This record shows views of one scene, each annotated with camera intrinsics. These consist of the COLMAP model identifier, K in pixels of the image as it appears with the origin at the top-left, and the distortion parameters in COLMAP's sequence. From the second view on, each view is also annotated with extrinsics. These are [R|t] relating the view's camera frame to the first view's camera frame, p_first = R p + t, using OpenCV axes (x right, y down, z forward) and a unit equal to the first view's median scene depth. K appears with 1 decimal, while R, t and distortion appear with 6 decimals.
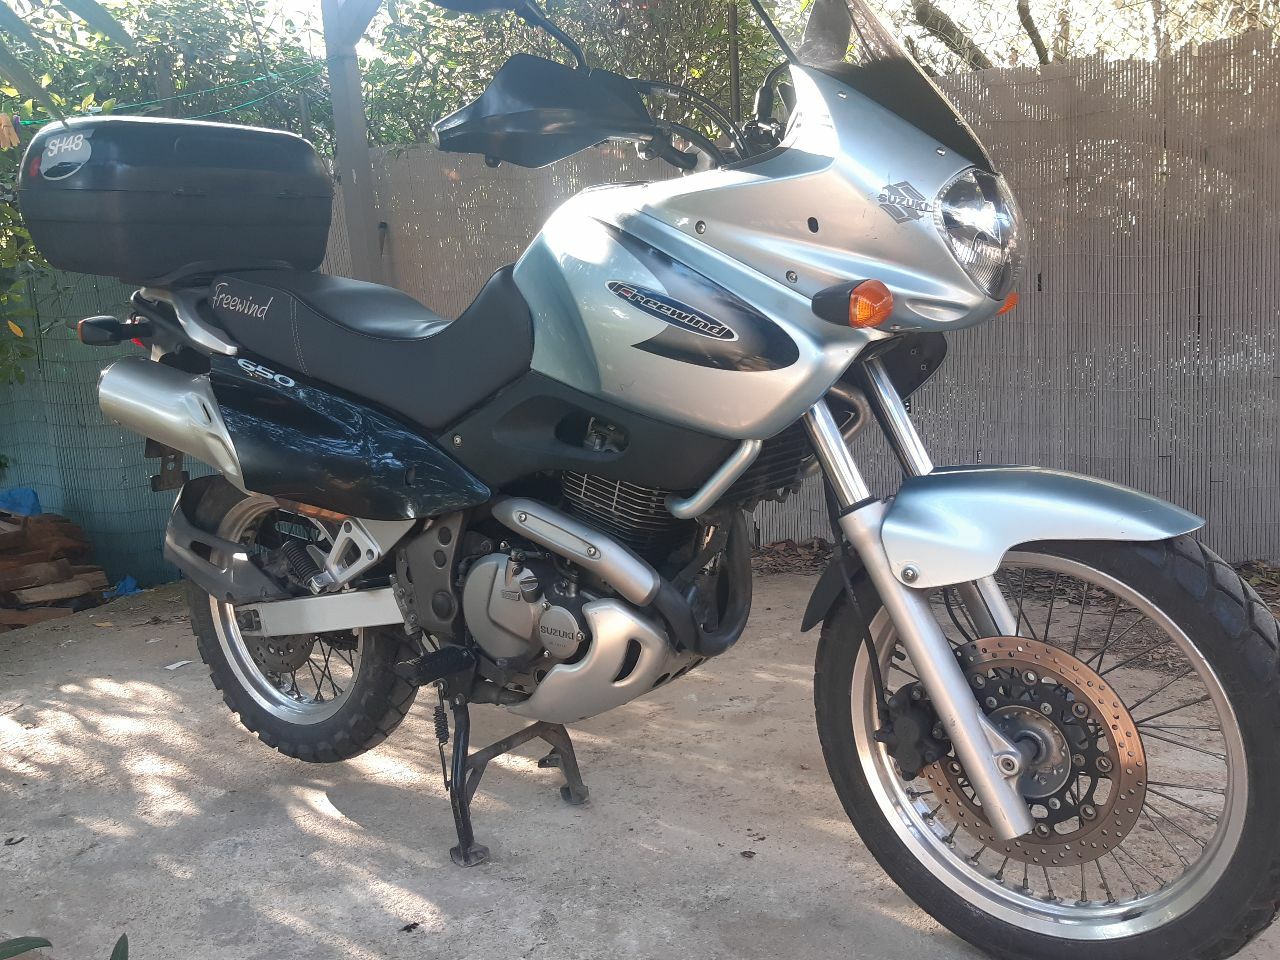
lens RADIAL K [[1216.9, 0, 640.0], [0, 1216.9, 480.0], [0, 0, 1]] dist [0.094131, 0.000489]
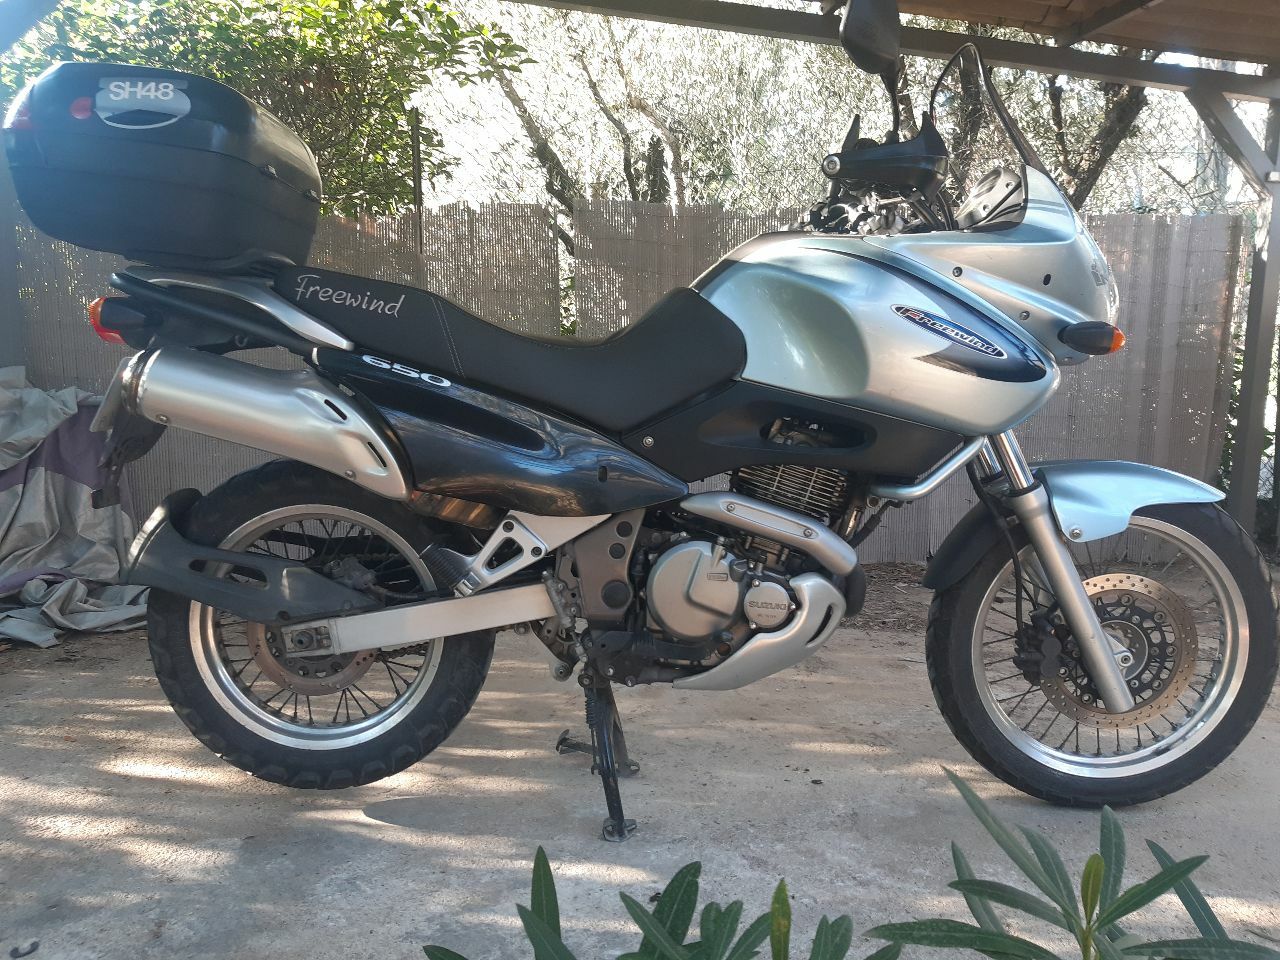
lens RADIAL K [[965.4, 0, 640.0], [0, 965.4, 480.0], [0, 0, 1]] dist [0.051471, -0.000611]
pose [[0.797877, 0.011851, 0.602703, -0.705376], [0.027765, 0.998023, -0.056381, 0.053390], [-0.602180, 0.061719, 0.795971, 0.326557]]
